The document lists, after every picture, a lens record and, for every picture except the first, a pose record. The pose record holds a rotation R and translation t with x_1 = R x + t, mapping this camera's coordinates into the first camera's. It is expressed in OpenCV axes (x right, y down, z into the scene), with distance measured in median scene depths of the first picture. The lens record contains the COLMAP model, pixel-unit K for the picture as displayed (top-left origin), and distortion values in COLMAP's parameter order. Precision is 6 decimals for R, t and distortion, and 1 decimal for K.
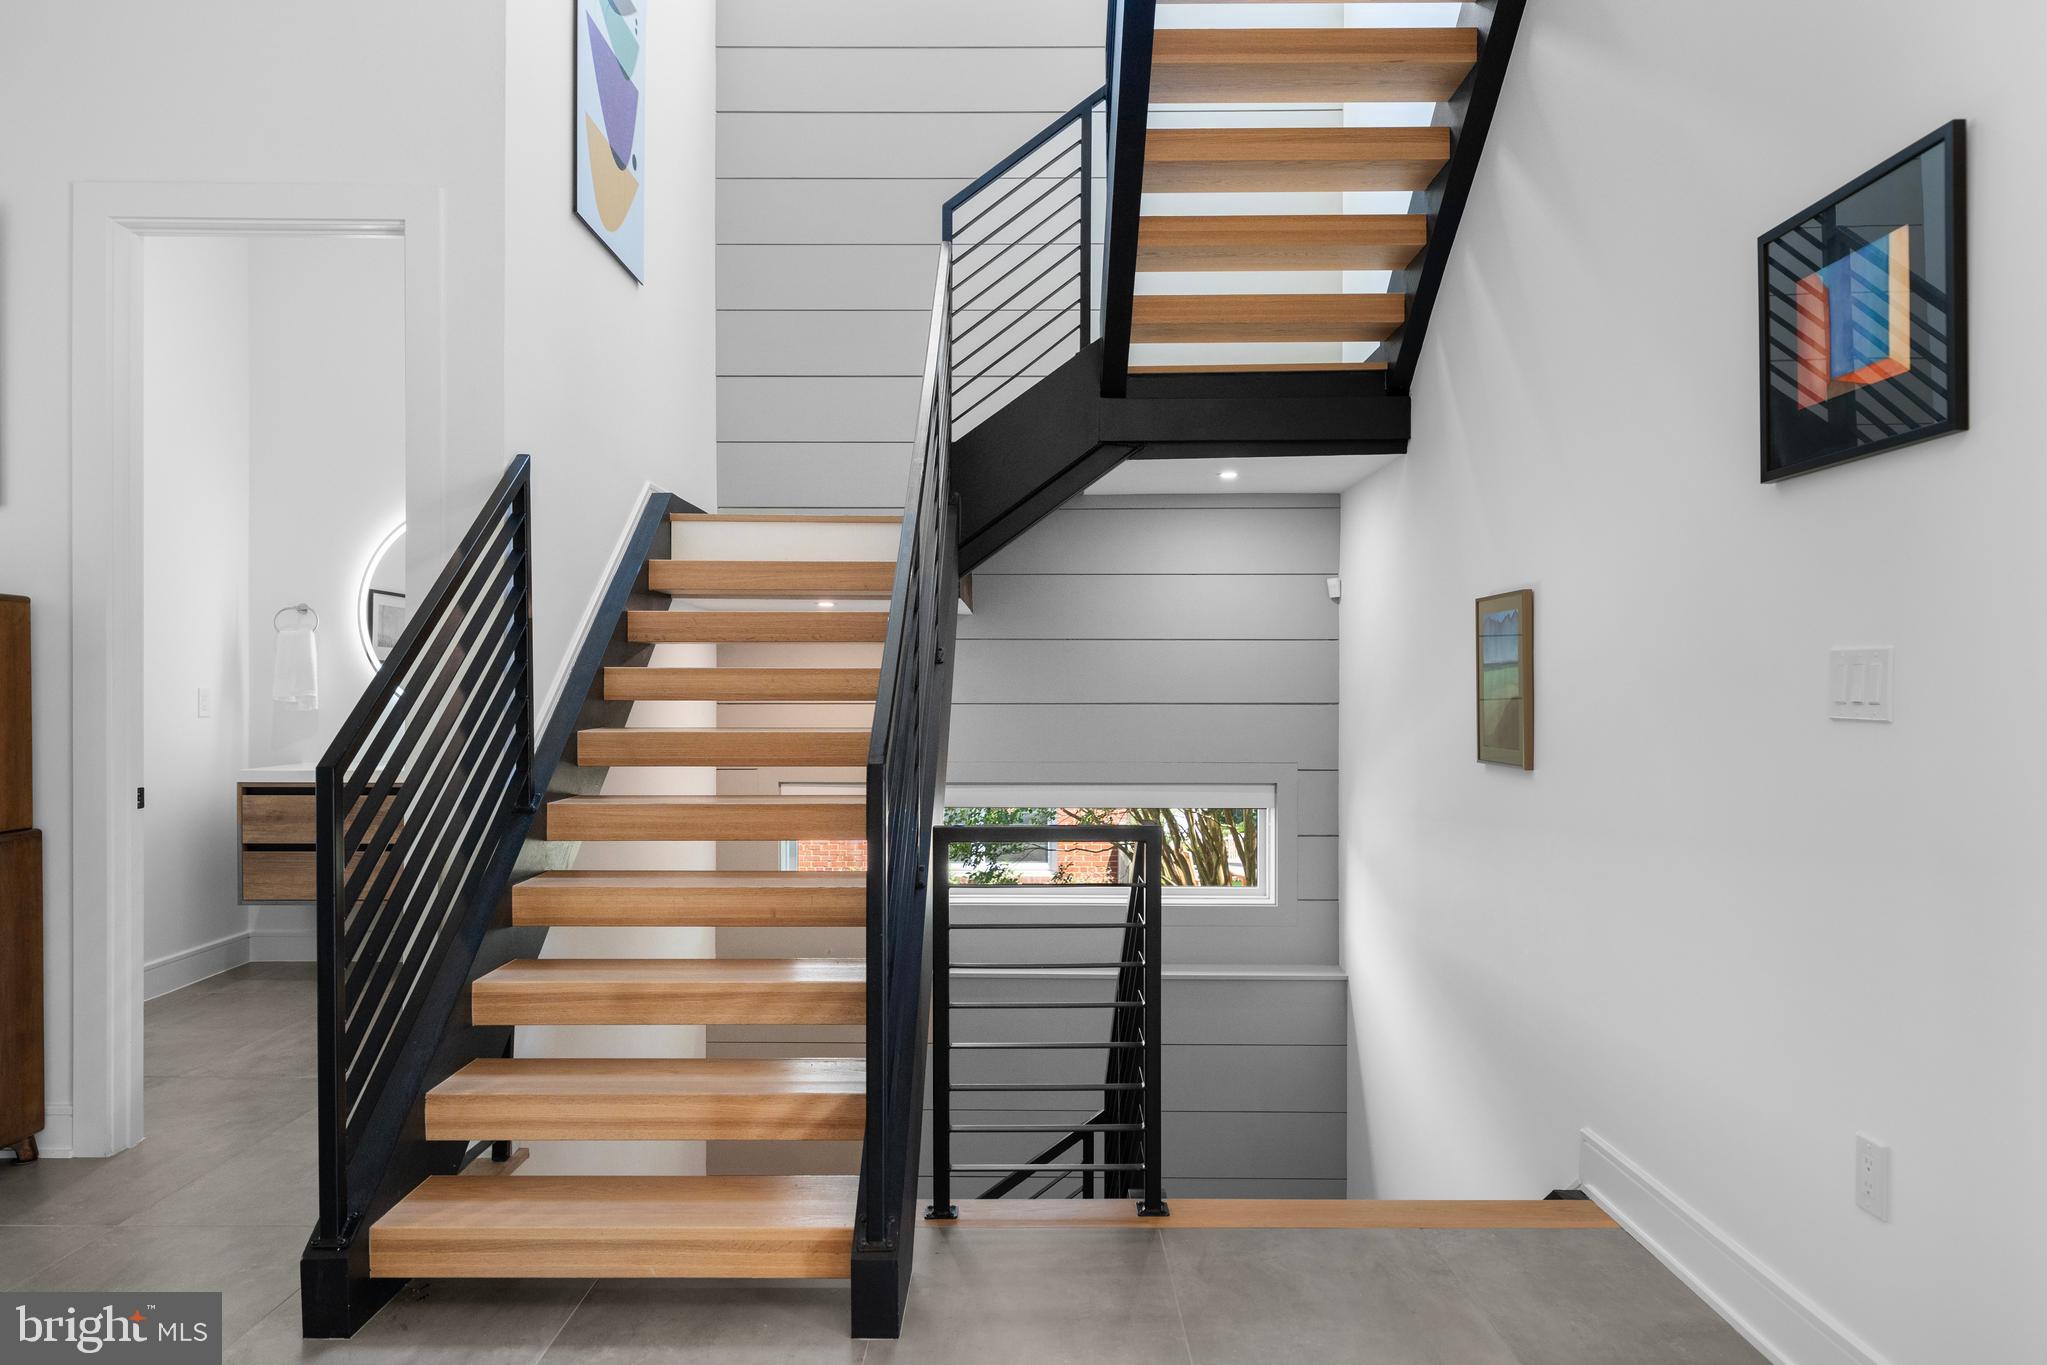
lens RADIAL K [[1389.9, 0, 1023.1], [0, 1389.9, 695.4], [0, 0, 1]] dist [0.005525, 0.006431]
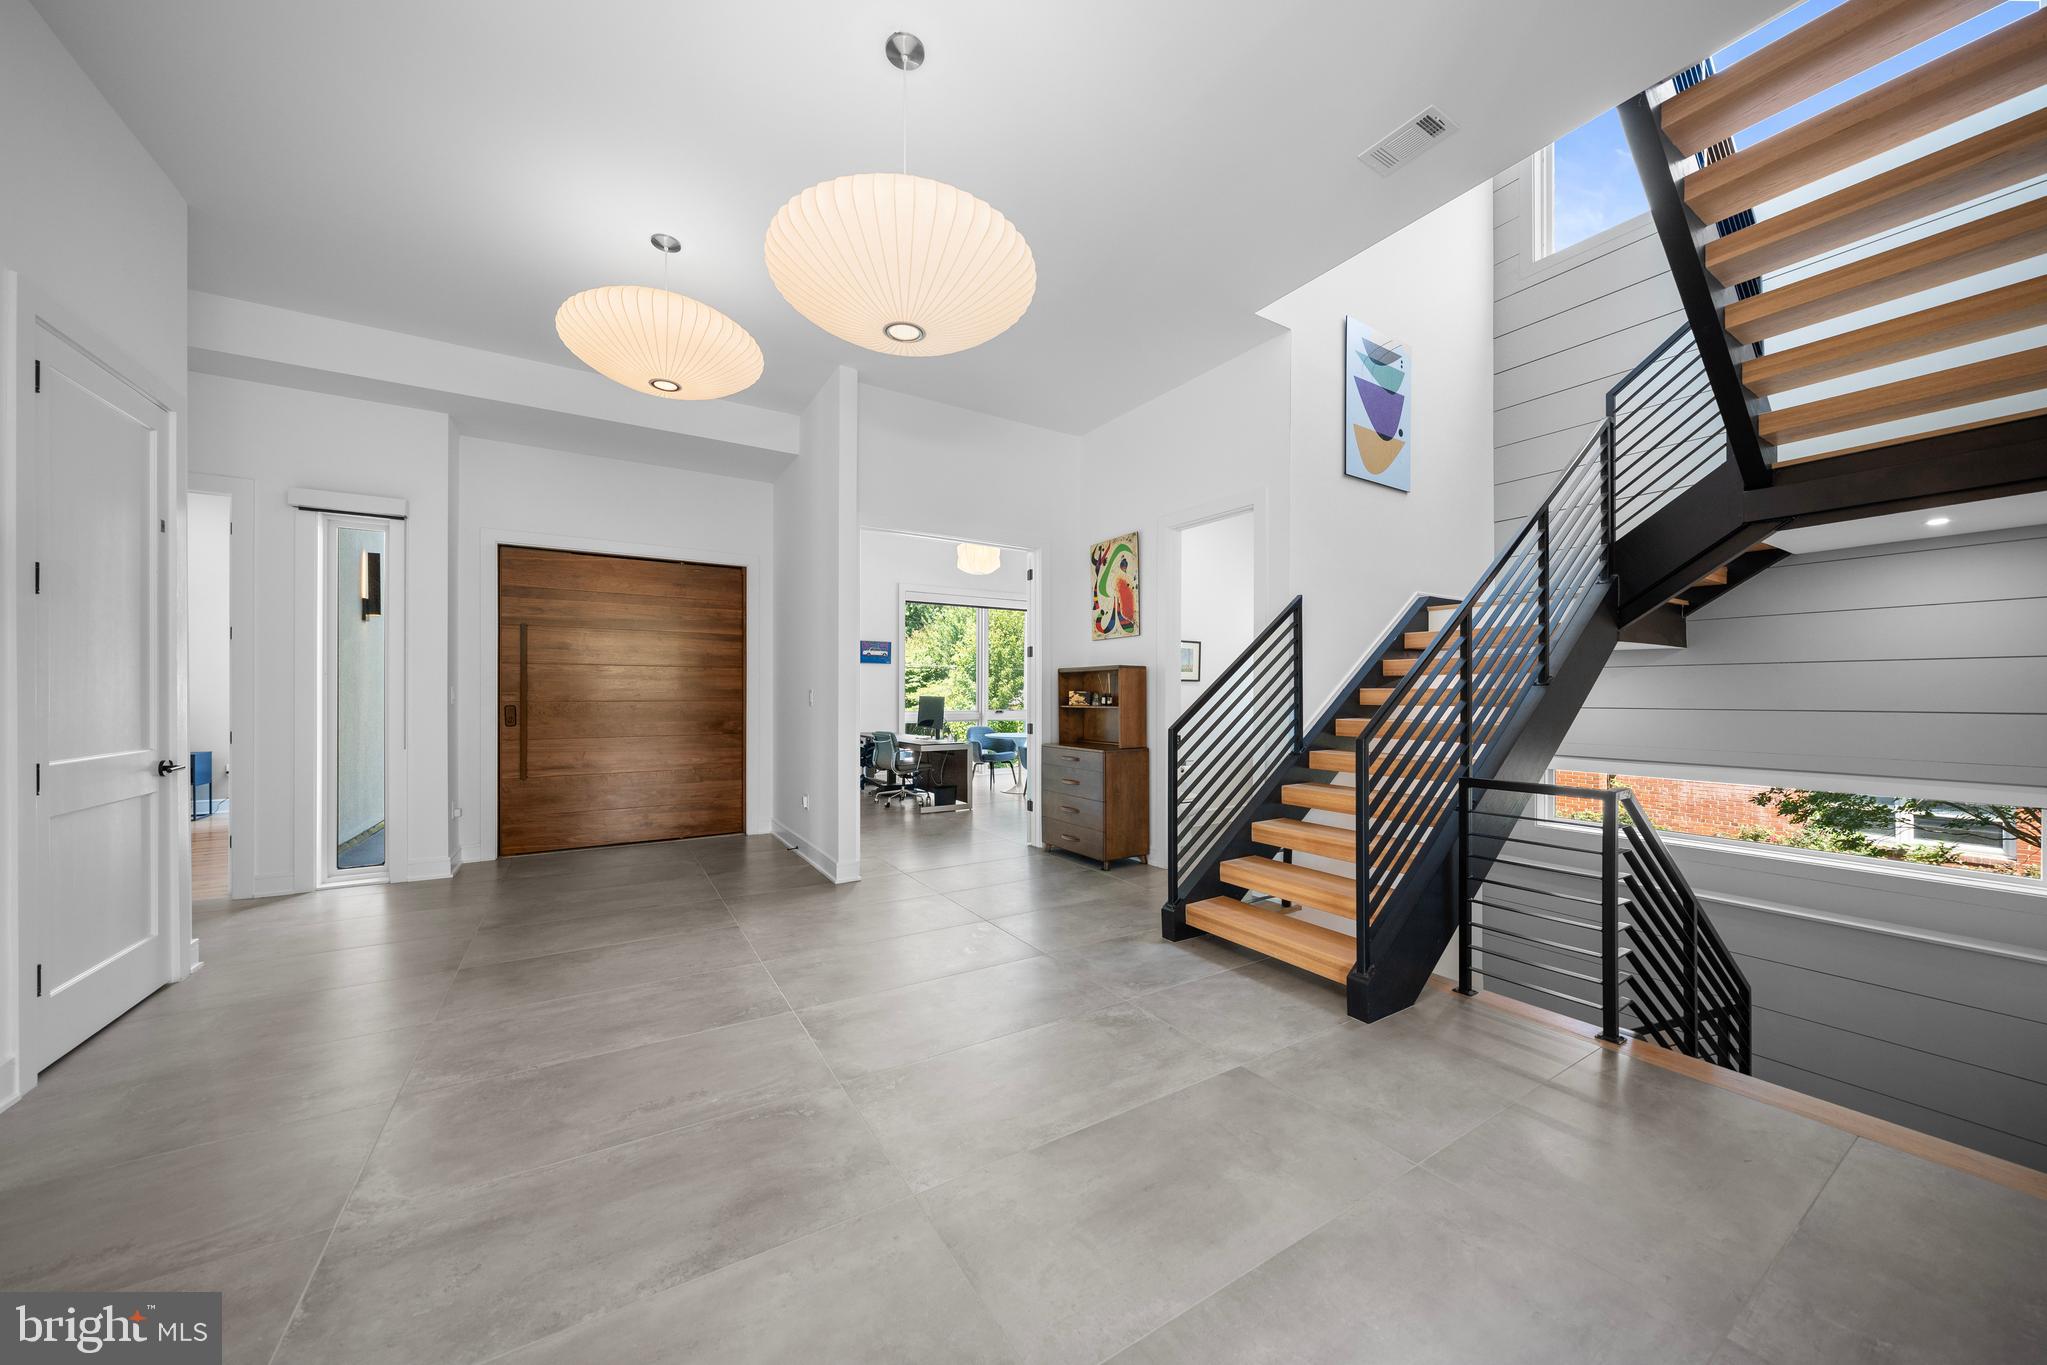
lens RADIAL K [[715.1, 0, 1024.0], [0, 715.1, 685.9], [0, 0, 1]] dist [0.000074, 0.000093]
pose [[0.528103, -0.010266, -0.849119, 0.383575], [-0.003612, 0.999891, -0.014336, -0.008726], [0.849173, 0.010638, 0.528008, 0.015470]]
